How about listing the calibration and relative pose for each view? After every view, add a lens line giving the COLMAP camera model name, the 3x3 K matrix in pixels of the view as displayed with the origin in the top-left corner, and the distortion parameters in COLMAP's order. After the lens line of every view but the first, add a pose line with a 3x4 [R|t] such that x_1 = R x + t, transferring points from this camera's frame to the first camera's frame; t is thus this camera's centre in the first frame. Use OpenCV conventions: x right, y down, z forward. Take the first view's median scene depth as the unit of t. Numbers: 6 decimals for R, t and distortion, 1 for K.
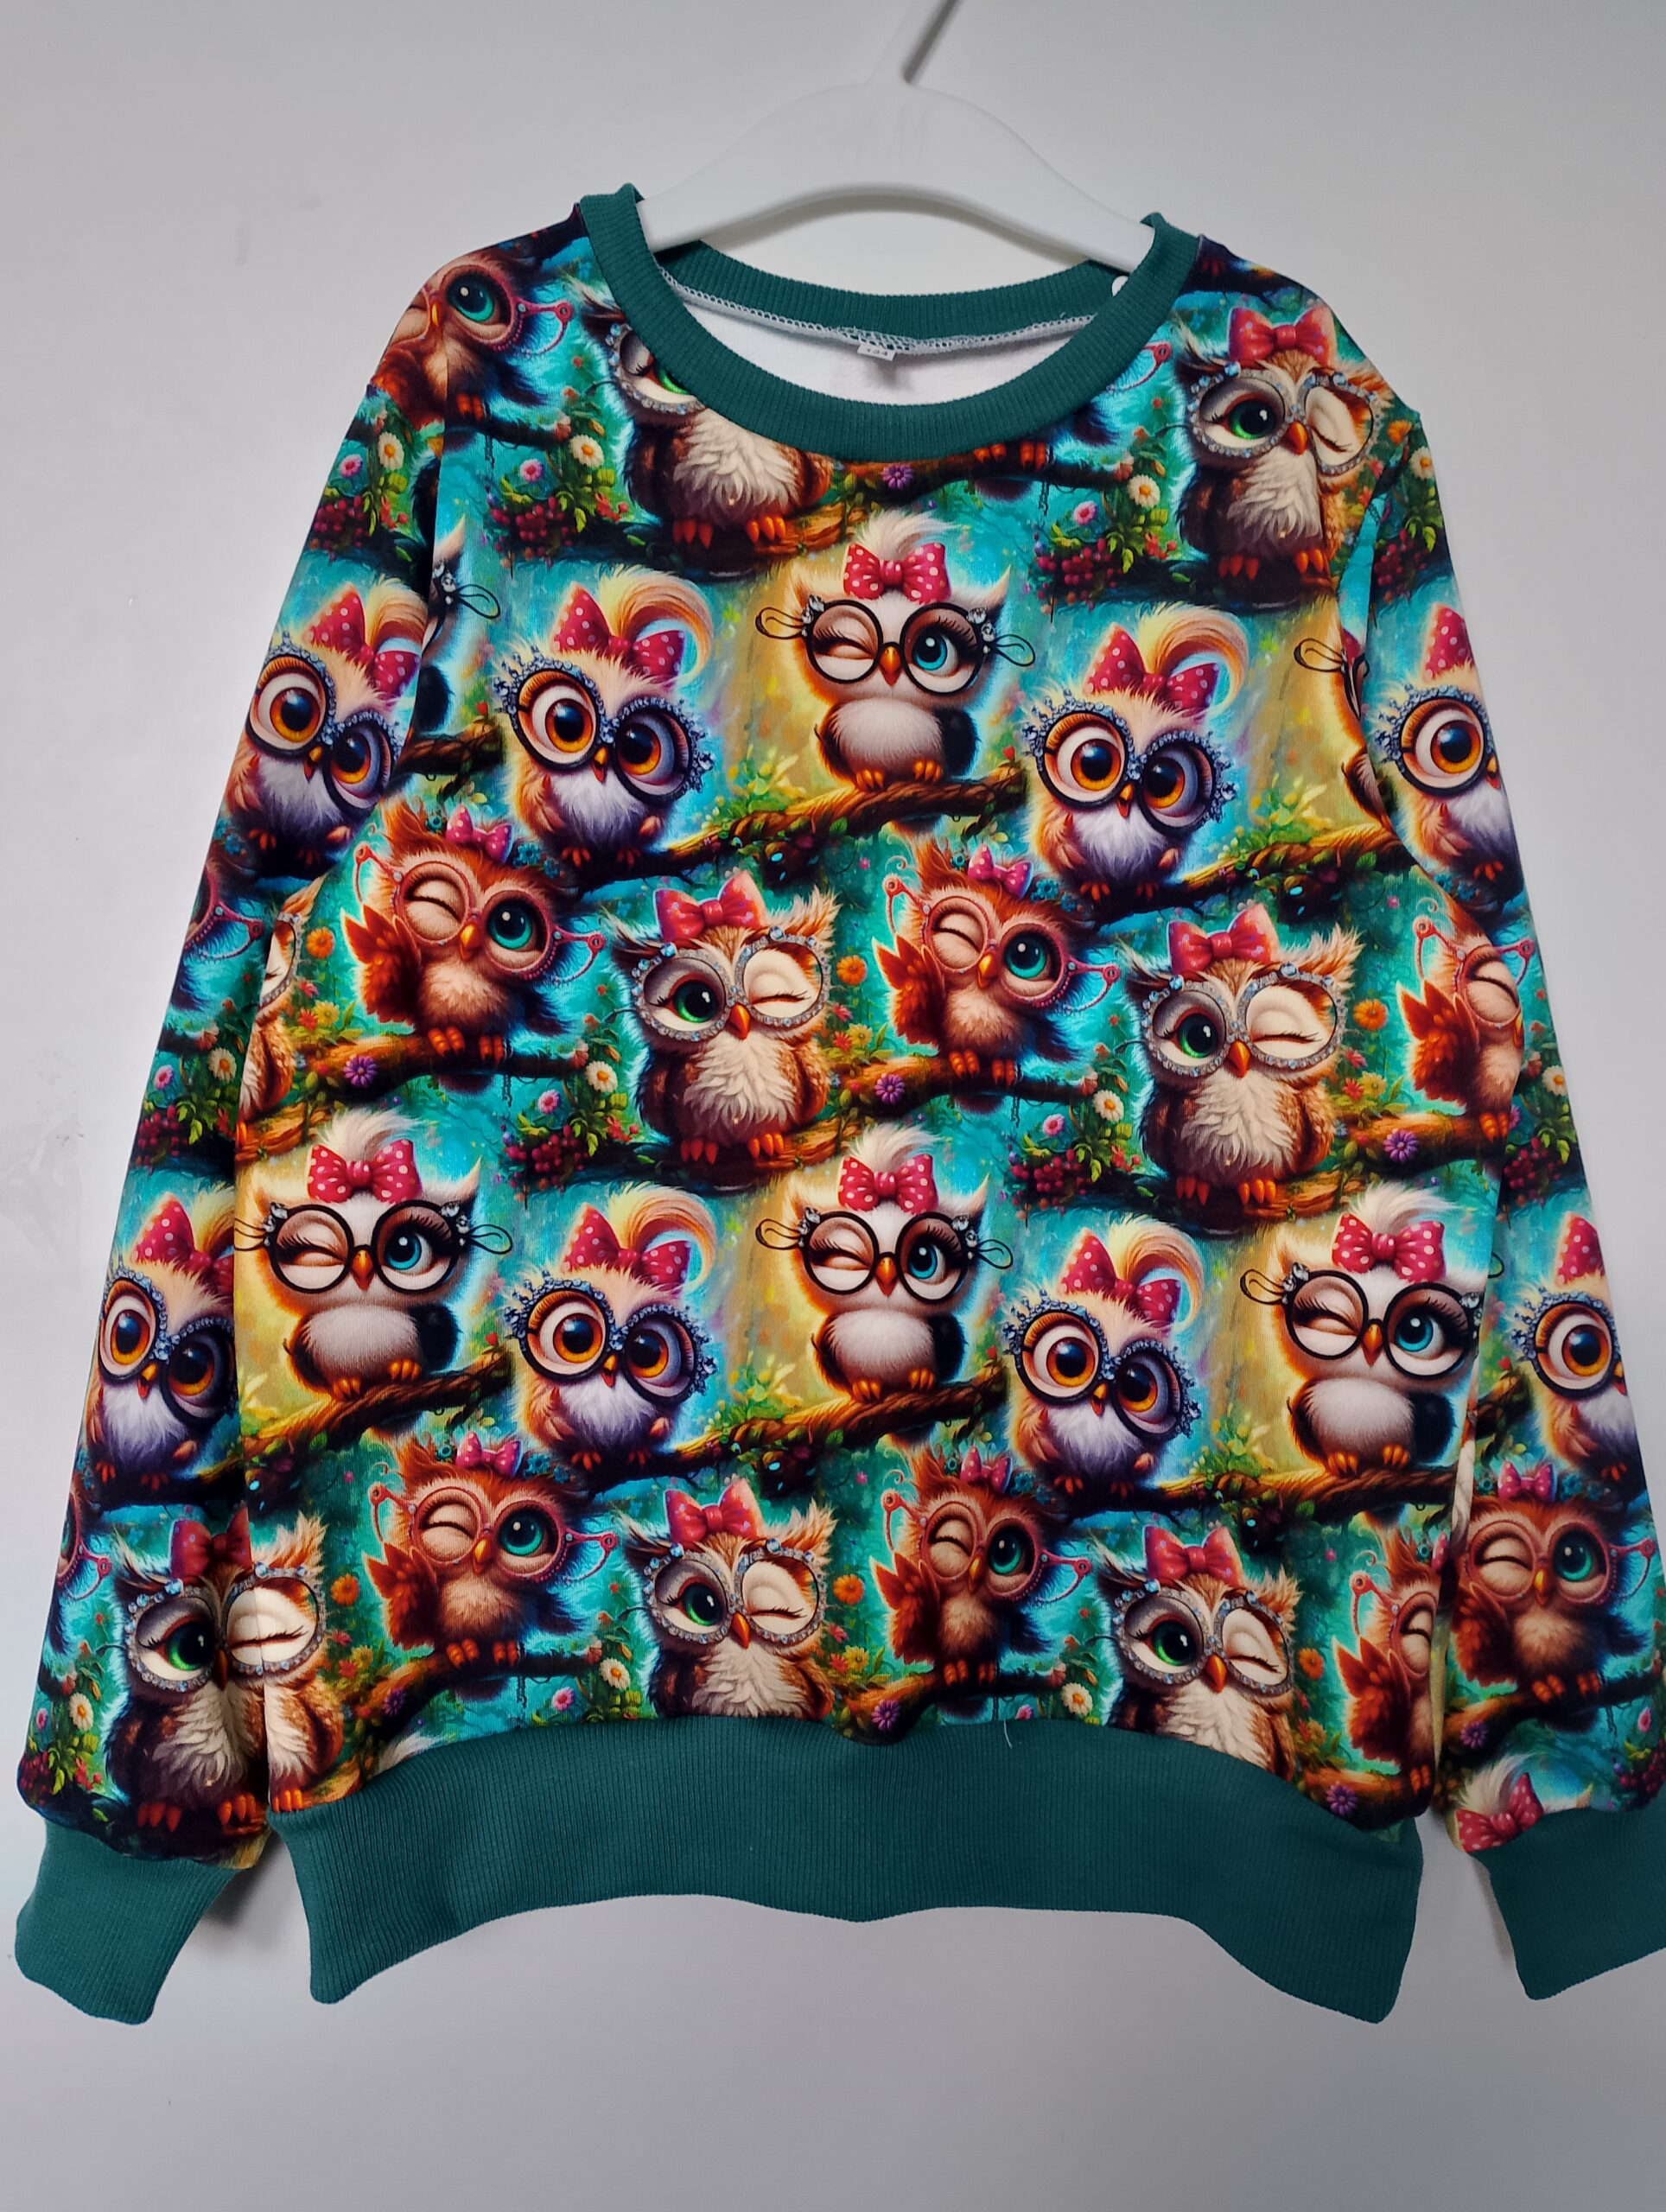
lens RADIAL K [[1785.0, 0, 841.2], [0, 1785.0, 1117.7], [0, 0, 1]] dist [0.074981, -0.188188]
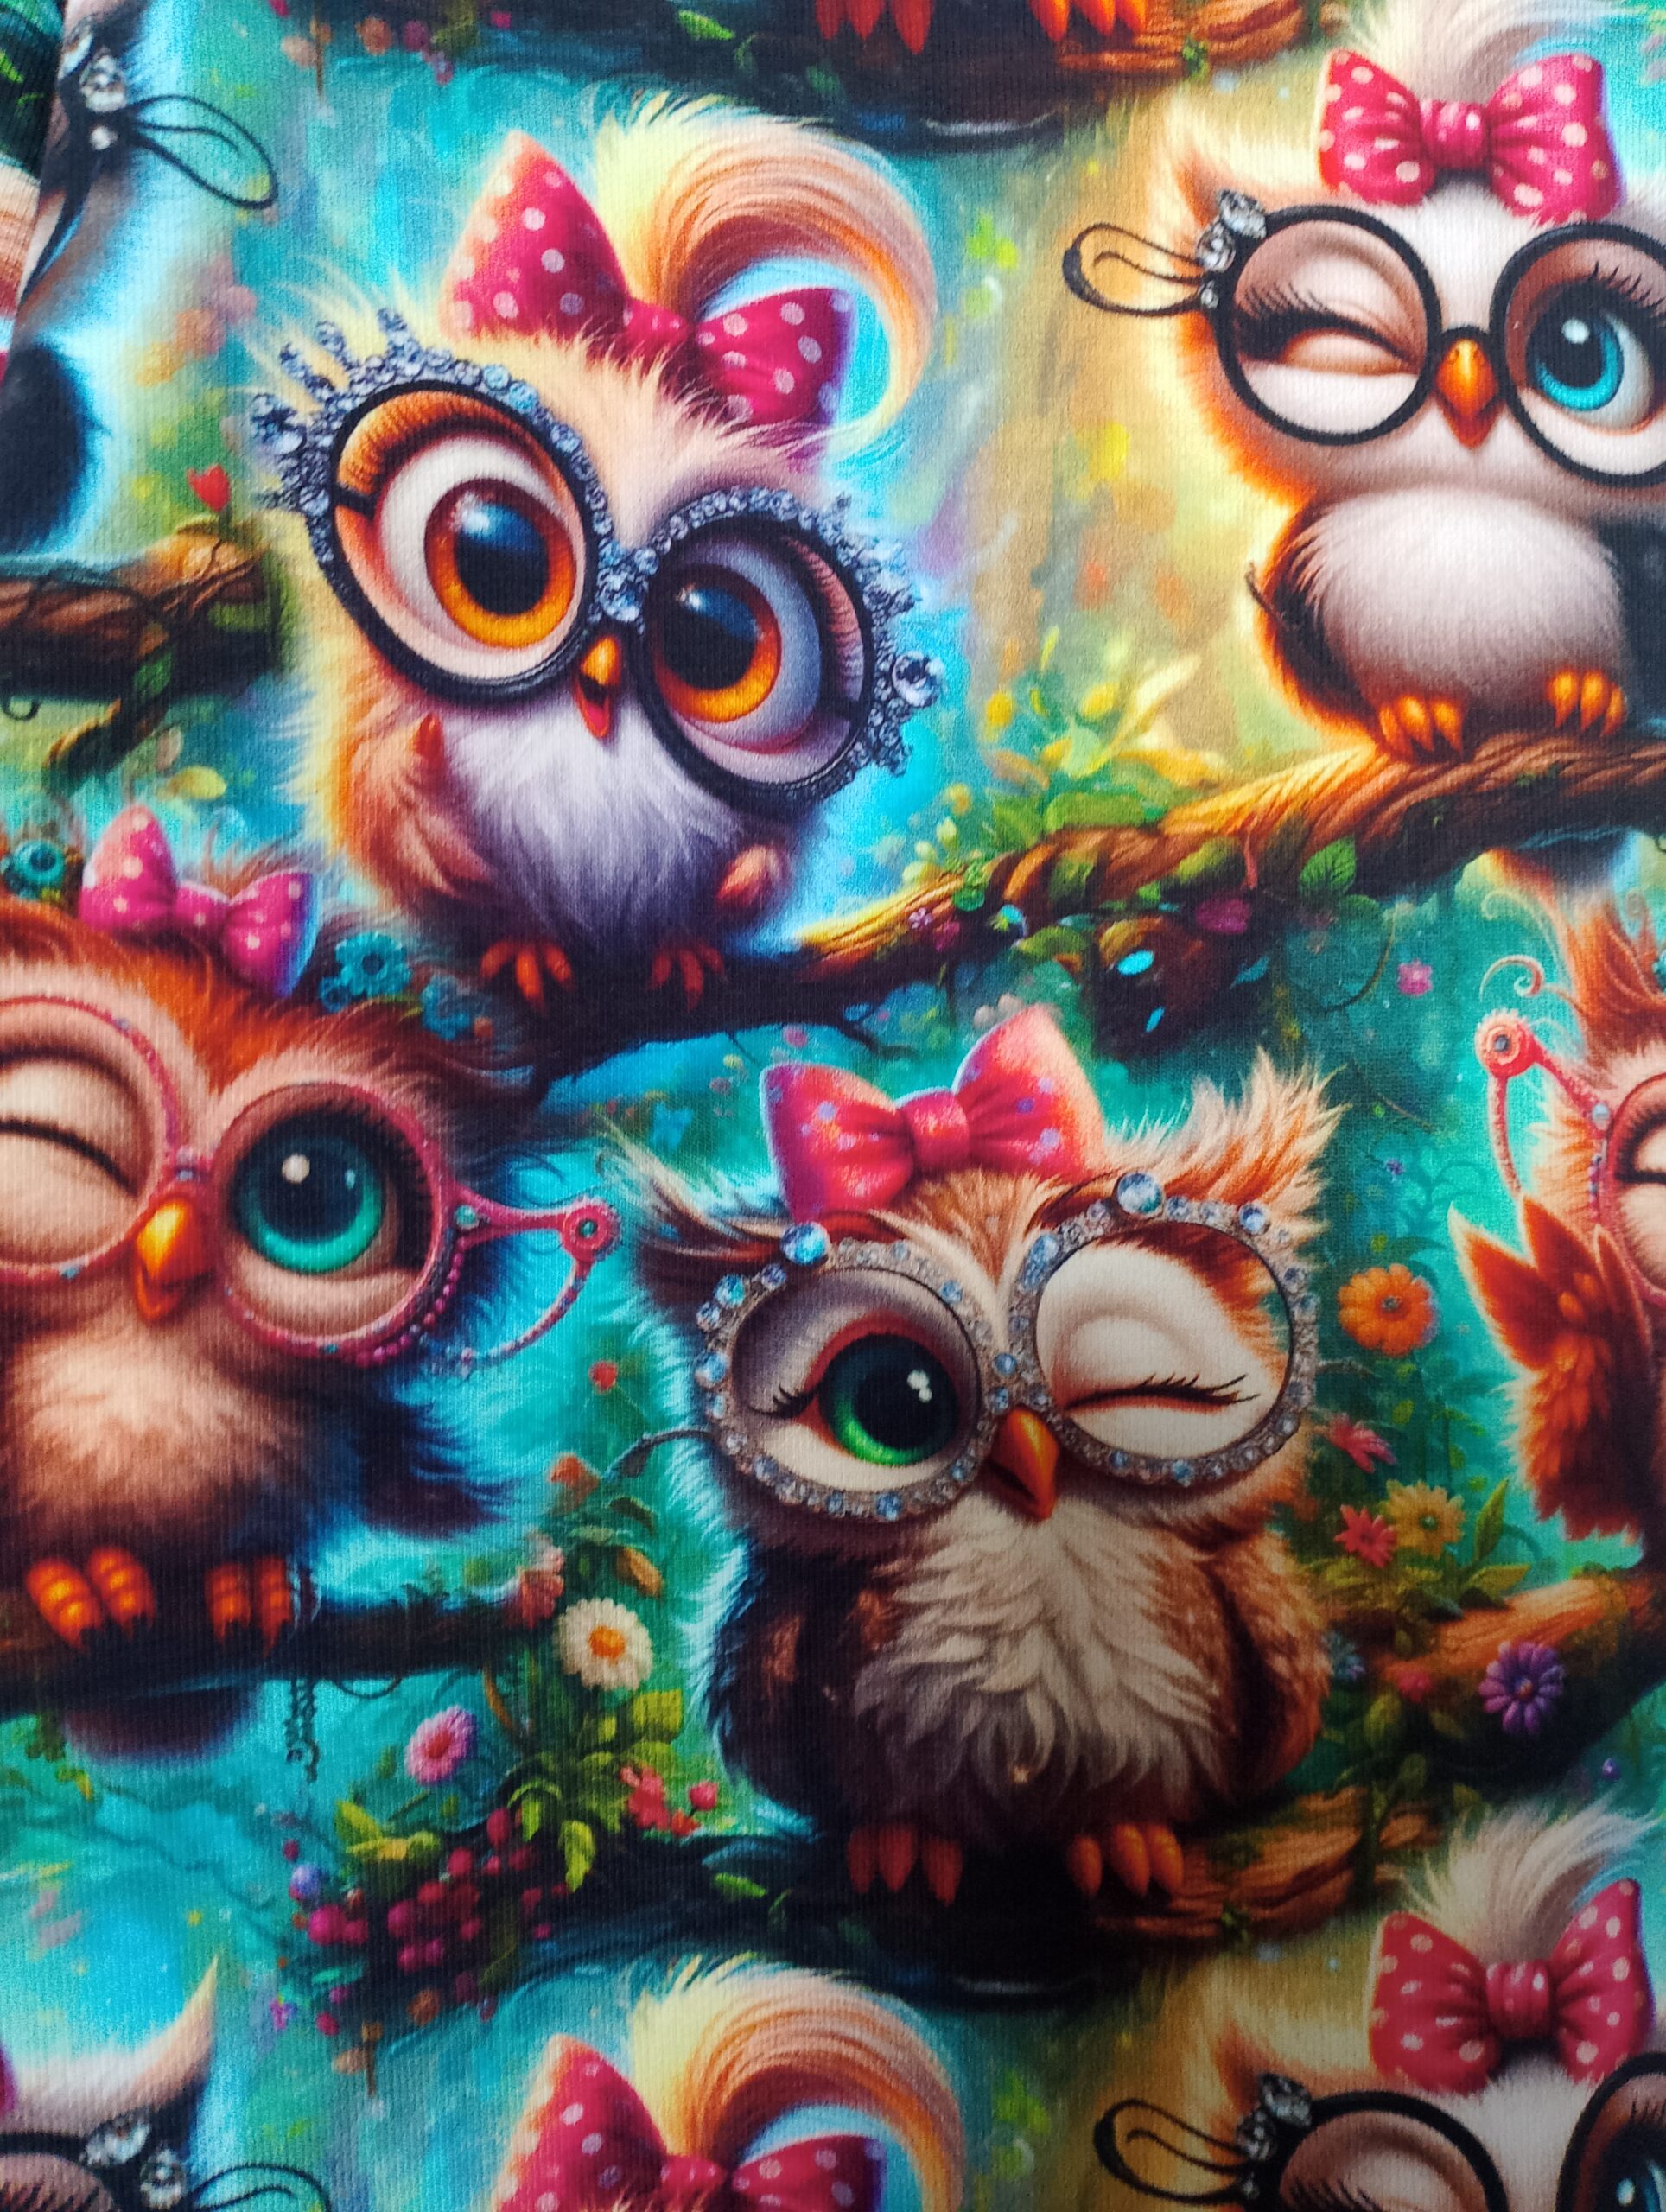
lens RADIAL K [[1868.3, 0, 832.9], [0, 1868.3, 1129.4], [0, 0, 1]] dist [0.058981, -0.207802]
pose [[0.999885, -0.012723, 0.008258, -0.096116], [0.013126, 0.998630, -0.050653, -0.099762], [-0.007602, 0.050755, 0.998682, 0.666299]]
